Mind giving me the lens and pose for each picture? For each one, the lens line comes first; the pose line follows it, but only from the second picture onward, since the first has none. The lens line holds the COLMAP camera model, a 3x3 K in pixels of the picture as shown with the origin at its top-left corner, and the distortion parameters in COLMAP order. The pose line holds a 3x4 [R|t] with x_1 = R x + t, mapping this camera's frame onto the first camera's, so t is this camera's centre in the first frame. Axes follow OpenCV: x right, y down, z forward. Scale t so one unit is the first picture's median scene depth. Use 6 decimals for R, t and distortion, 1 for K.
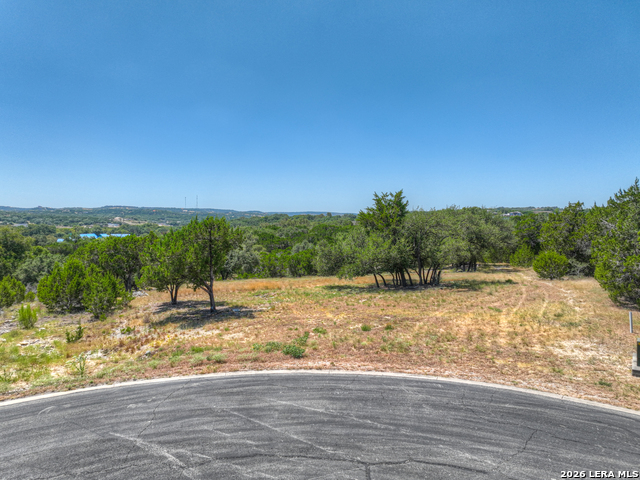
lens RADIAL K [[445.9, 0, 320.0], [0, 445.9, 240.0], [0, 0, 1]] dist [0.005085, 0.007354]
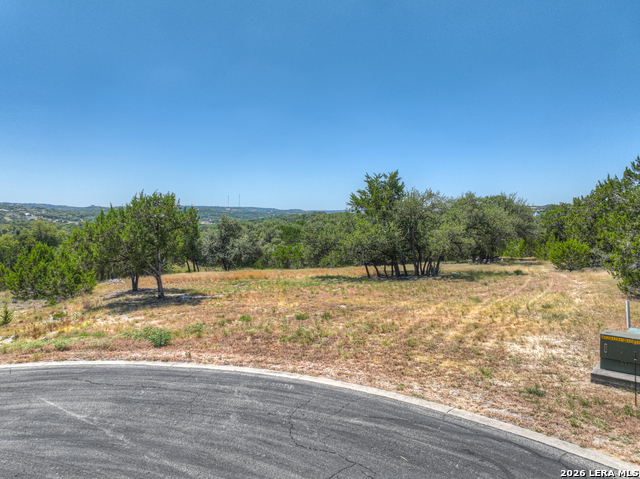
lens RADIAL K [[445.9, 0, 320.0], [0, 445.9, 239.5], [0, 0, 1]] dist [0.005085, 0.007354]
pose [[0.995928, 0.003781, -0.090073, 0.118984], [-0.003531, 0.999989, 0.002932, 0.027699], [0.090083, -0.002602, 0.995931, 0.092753]]
